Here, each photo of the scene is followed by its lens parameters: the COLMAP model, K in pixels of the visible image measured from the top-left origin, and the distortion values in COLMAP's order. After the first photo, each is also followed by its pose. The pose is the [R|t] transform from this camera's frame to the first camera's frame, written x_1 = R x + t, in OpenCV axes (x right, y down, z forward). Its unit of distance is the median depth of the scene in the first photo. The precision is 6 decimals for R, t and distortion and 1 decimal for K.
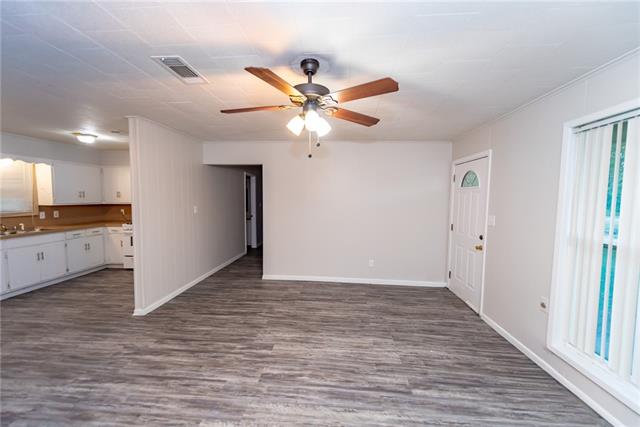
lens RADIAL K [[251.5, 0, 318.7], [0, 251.5, 212.6], [0, 0, 1]] dist [0.001655, 0.000123]
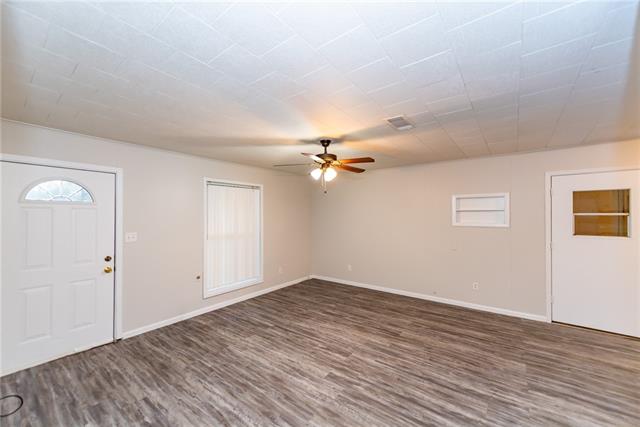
lens RADIAL K [[251.5, 0, 318.4], [0, 251.5, 214.5], [0, 0, 1]] dist [0.001655, 0.000123]
pose [[-0.840422, -0.004157, 0.541916, -0.703311], [0.029902, 0.998092, 0.054029, -0.126932], [-0.541106, 0.061612, -0.838694, 1.881257]]
